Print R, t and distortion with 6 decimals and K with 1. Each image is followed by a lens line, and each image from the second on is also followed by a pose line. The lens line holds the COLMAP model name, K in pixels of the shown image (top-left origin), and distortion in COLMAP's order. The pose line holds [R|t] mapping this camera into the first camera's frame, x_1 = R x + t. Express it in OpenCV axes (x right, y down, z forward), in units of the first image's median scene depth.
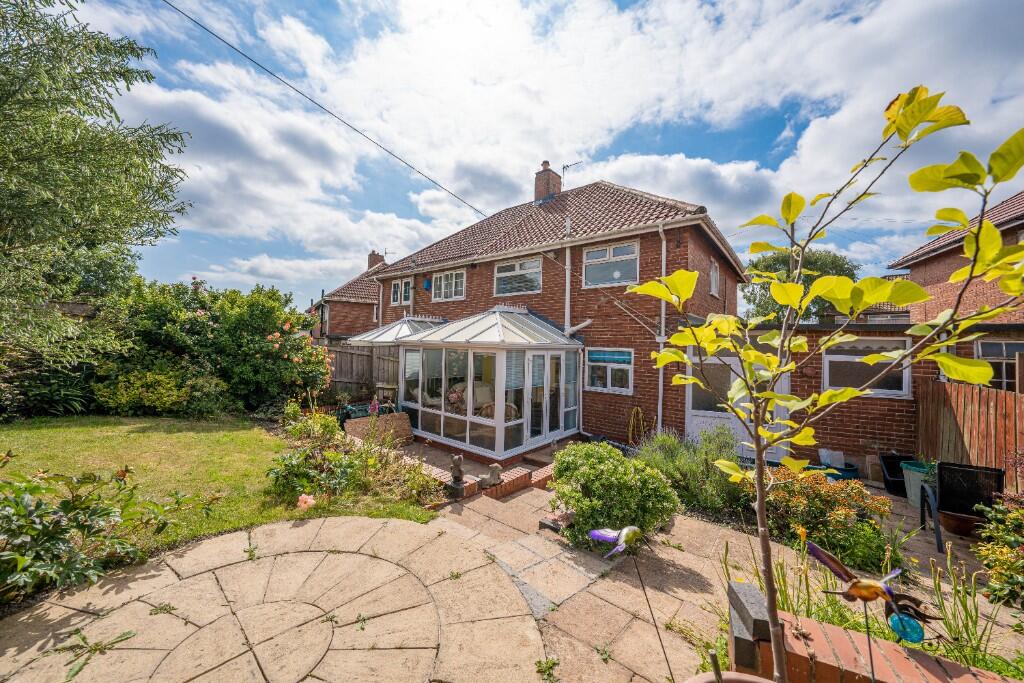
lens RADIAL K [[351.6, 0, 516.0], [0, 351.6, 341.6], [0, 0, 1]] dist [-0.016006, 0.003229]
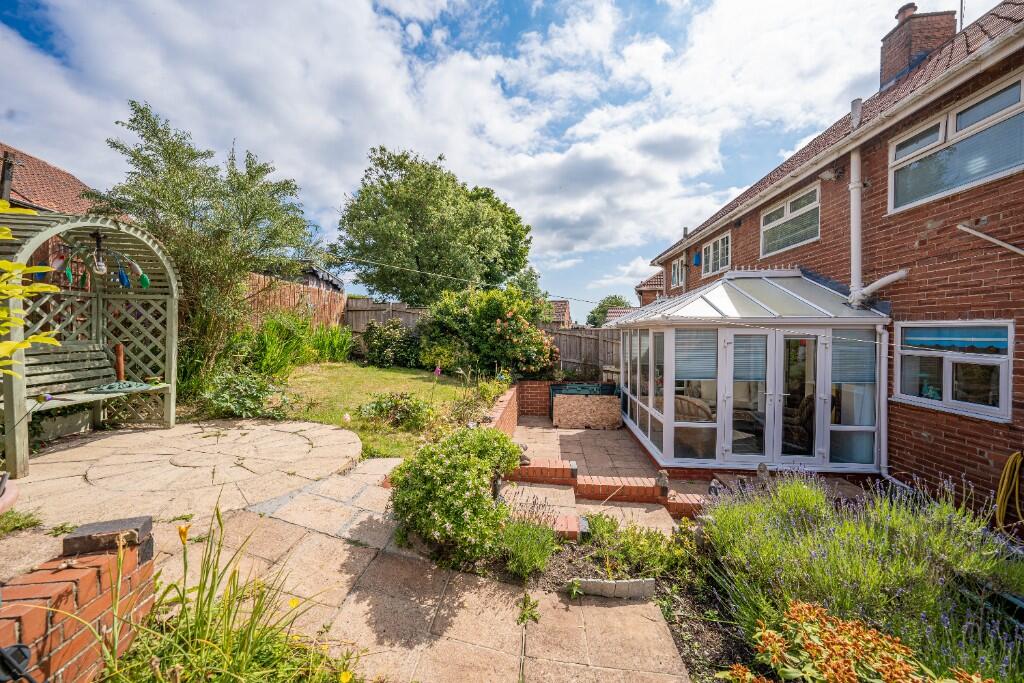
lens RADIAL K [[351.6, 0, 516.0], [0, 351.6, 340.0], [0, 0, 1]] dist [-0.016006, 0.003229]
pose [[0.545605, -0.002626, -0.838038, 0.325249], [0.019866, 0.999755, 0.009801, 0.027162], [0.837807, -0.021996, 0.545523, 0.214474]]
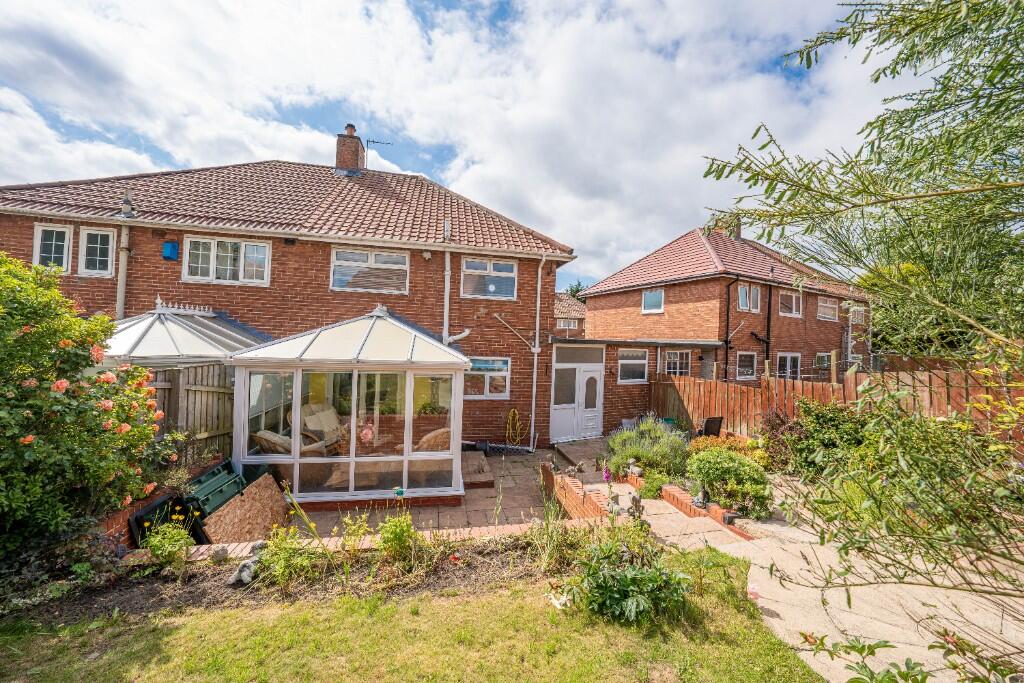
lens RADIAL K [[351.6, 0, 507.8], [0, 351.6, 338.0], [0, 0, 1]] dist [-0.016006, 0.003229]
pose [[0.636177, 0.003983, 0.771533, -0.487692], [-0.024456, 0.999588, 0.015005, -0.054113], [-0.771155, -0.028415, 0.636013, 0.268038]]
